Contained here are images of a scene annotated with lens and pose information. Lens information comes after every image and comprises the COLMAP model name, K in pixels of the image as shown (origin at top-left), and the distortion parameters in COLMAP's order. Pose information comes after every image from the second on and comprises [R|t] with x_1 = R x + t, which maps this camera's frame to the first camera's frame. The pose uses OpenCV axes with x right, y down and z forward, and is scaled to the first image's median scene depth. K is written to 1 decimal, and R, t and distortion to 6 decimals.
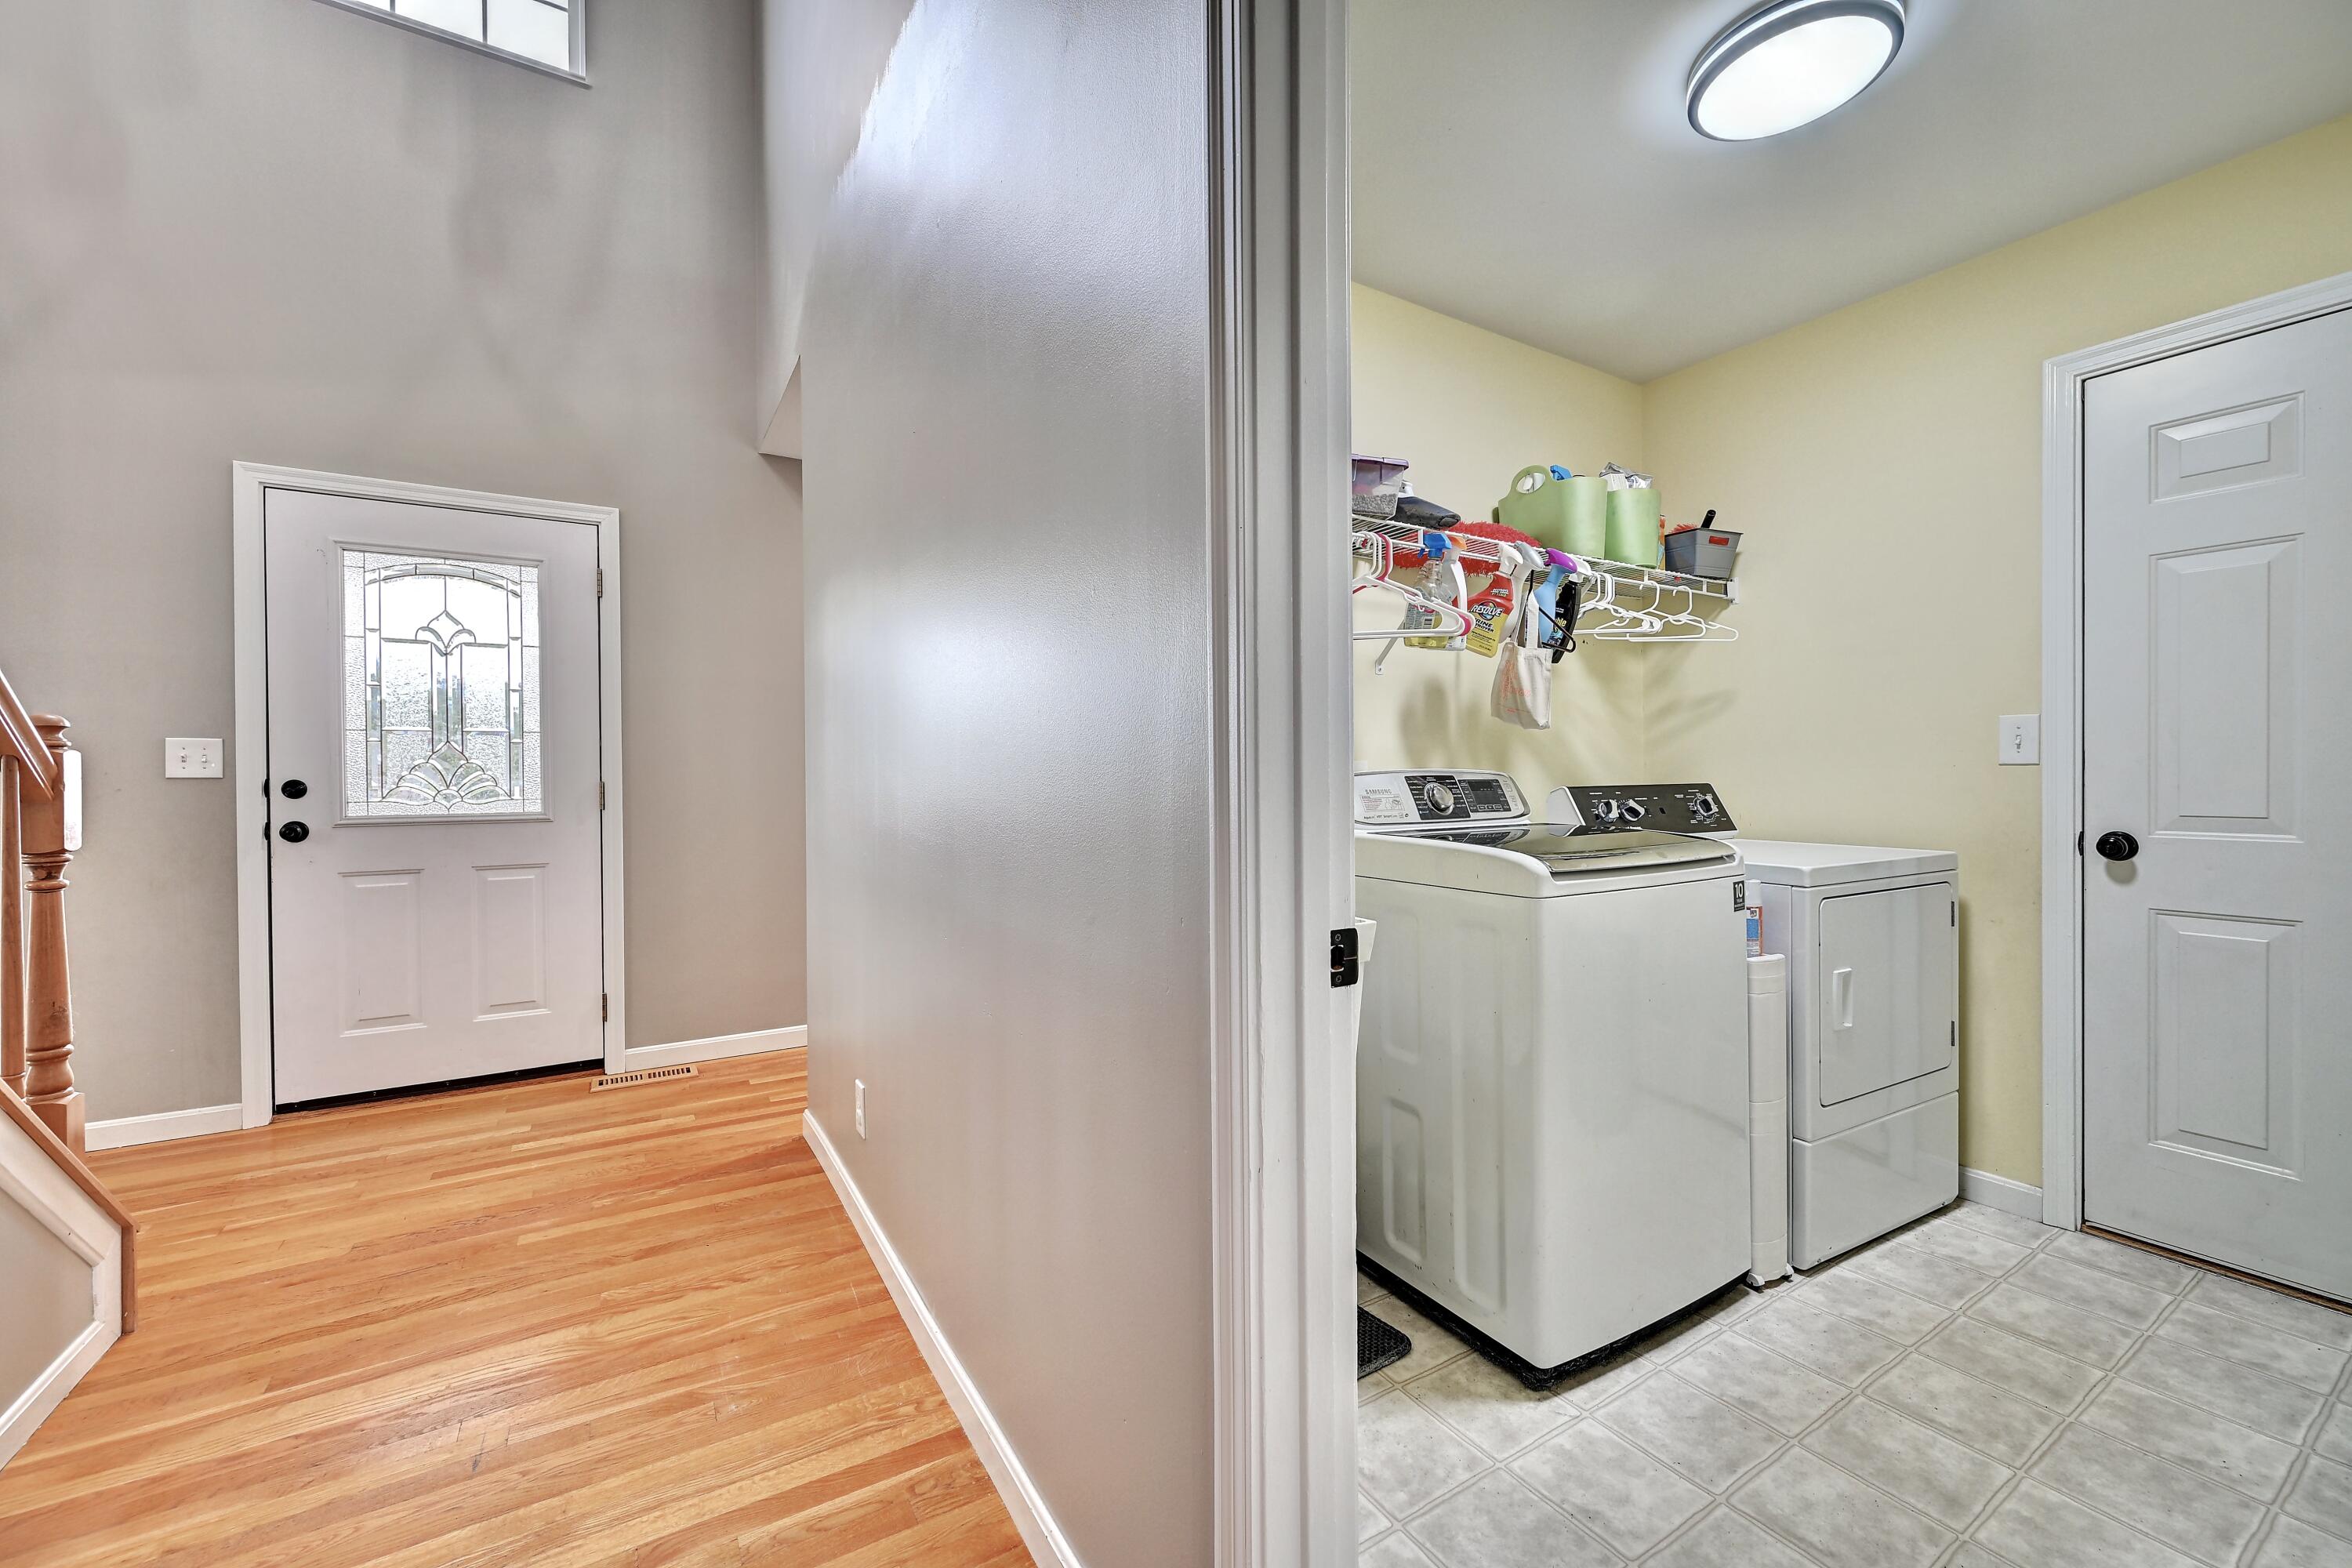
lens RADIAL K [[915.2, 0, 1183.8], [0, 915.2, 777.8], [0, 0, 1]] dist [-0.003667, 0.000583]
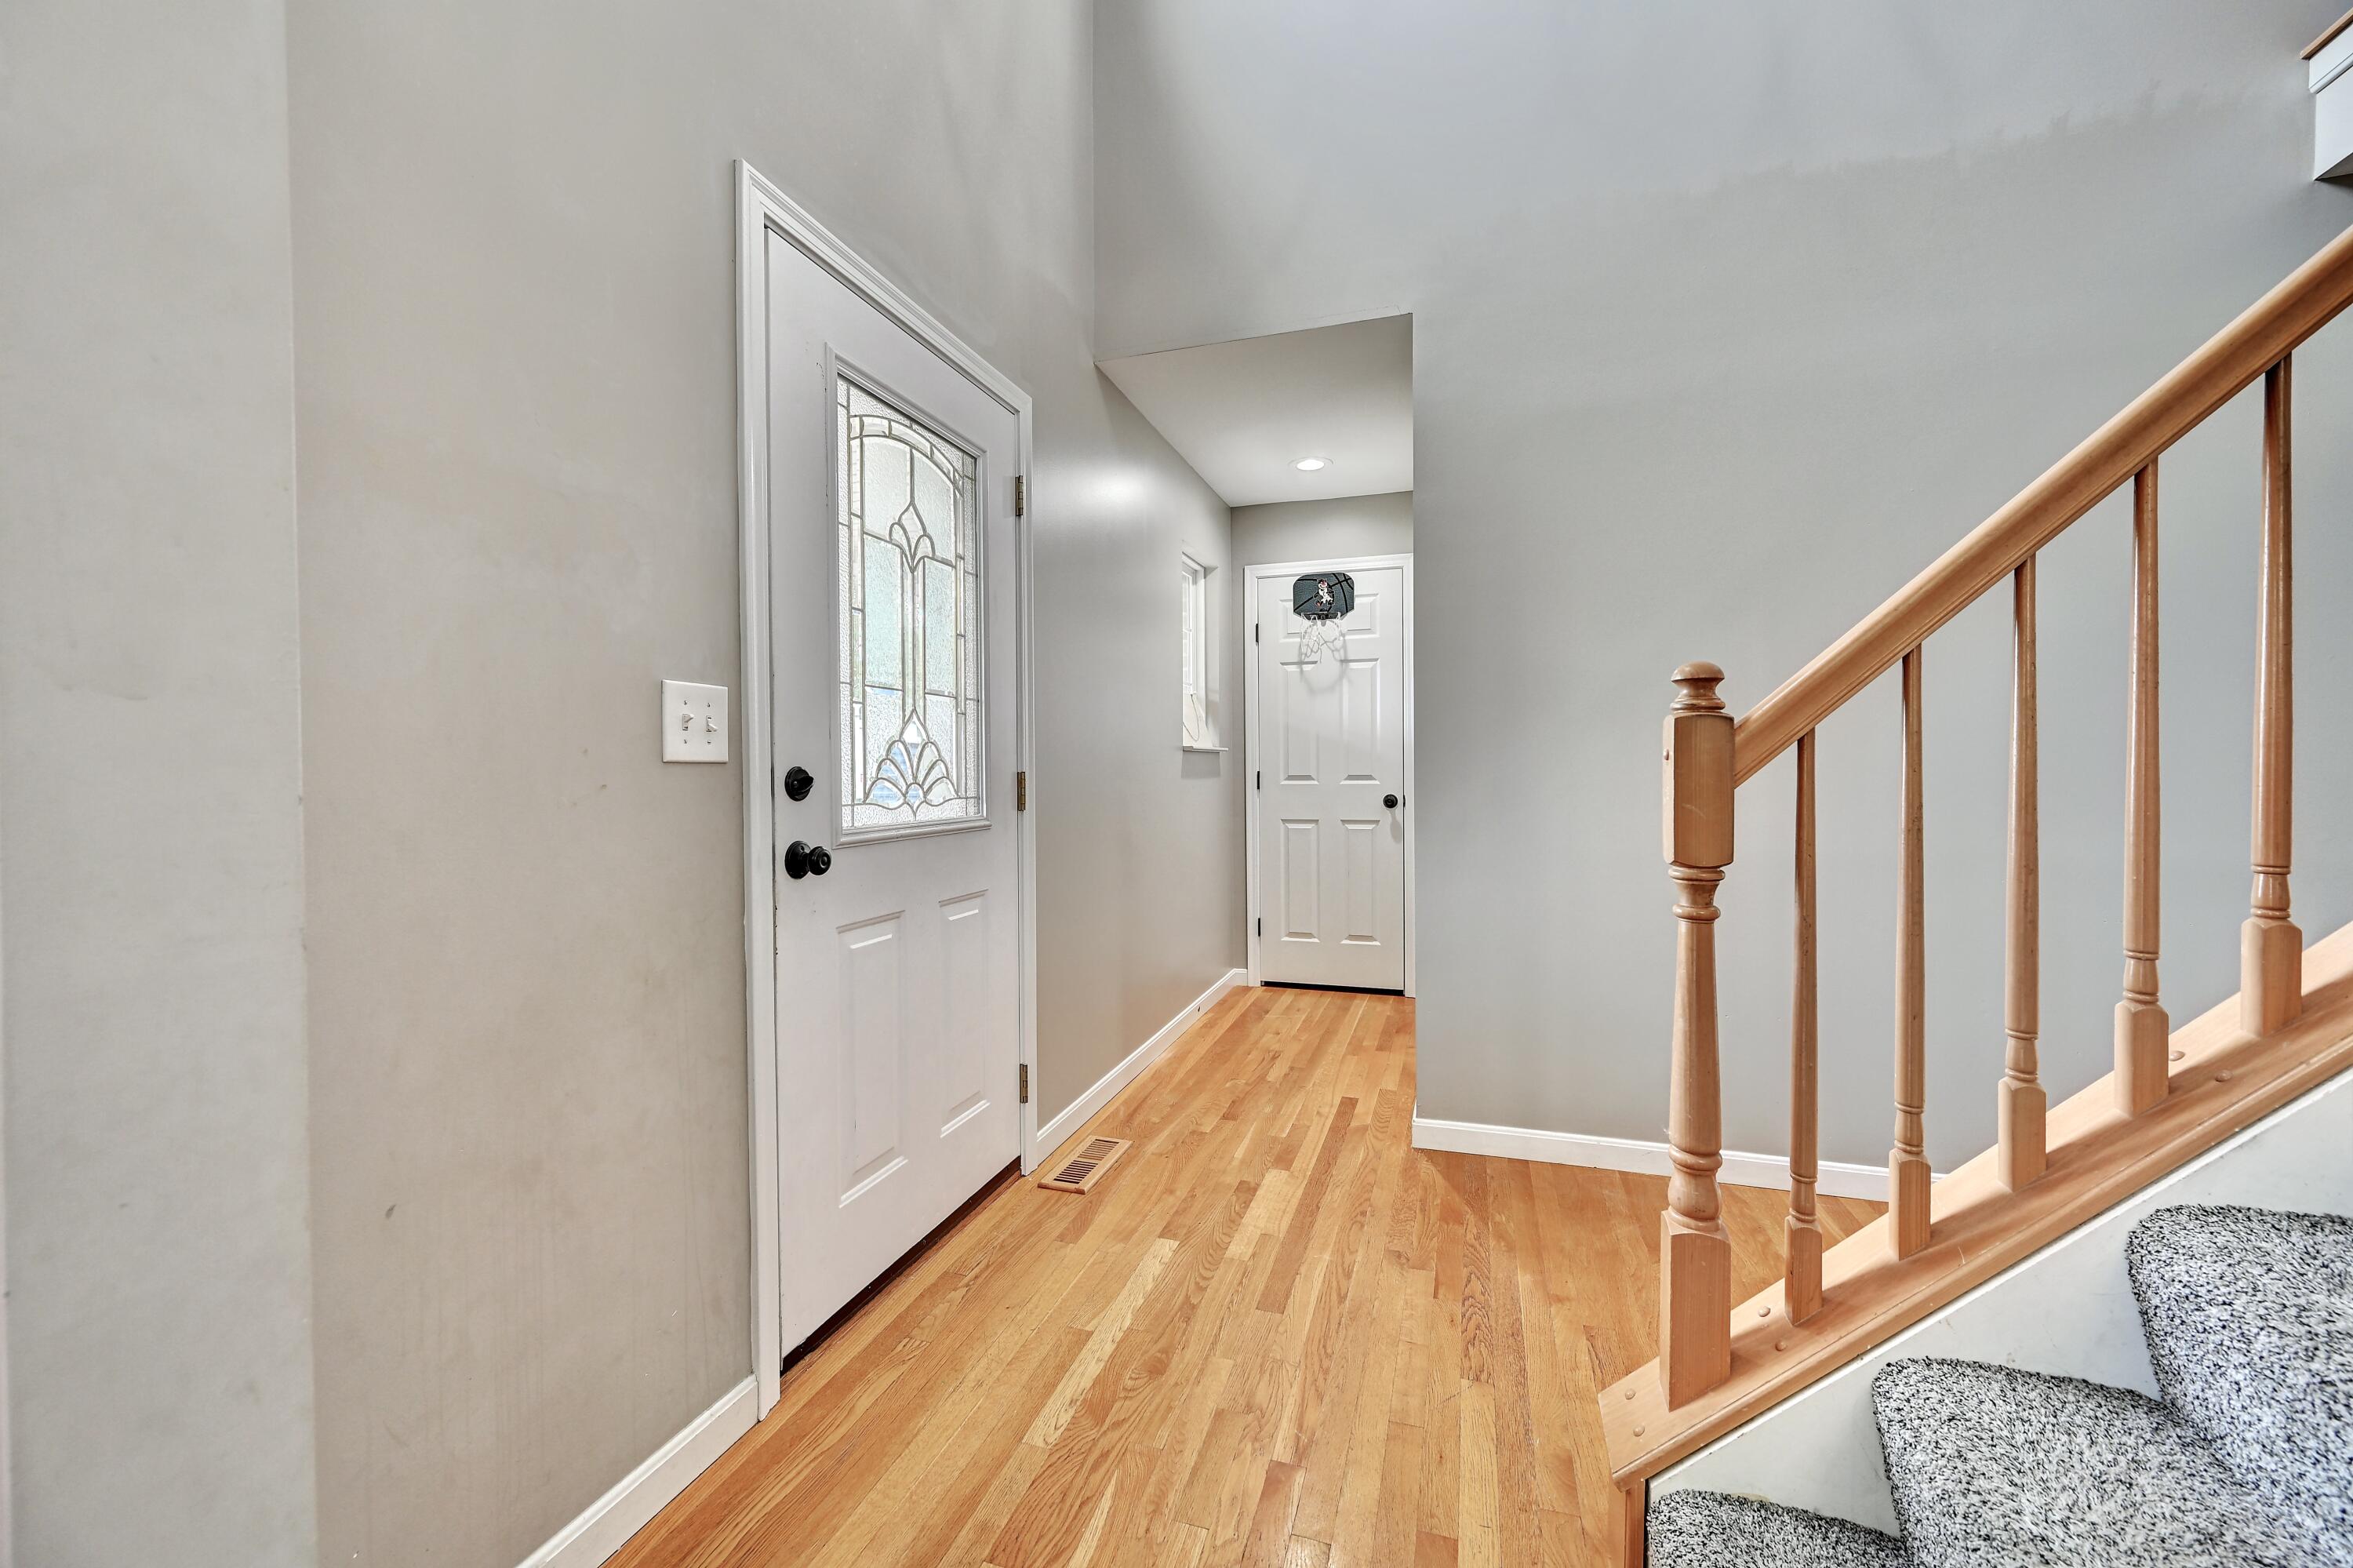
lens RADIAL K [[915.6, 0, 1184.4], [0, 915.6, 777.5], [0, 0, 1]] dist [-0.003667, 0.000583]
pose [[0.768843, -0.008564, 0.639380, -1.150793], [0.003984, 0.999955, 0.008603, 0.005046], [-0.639425, -0.004067, 0.768843, 0.418355]]
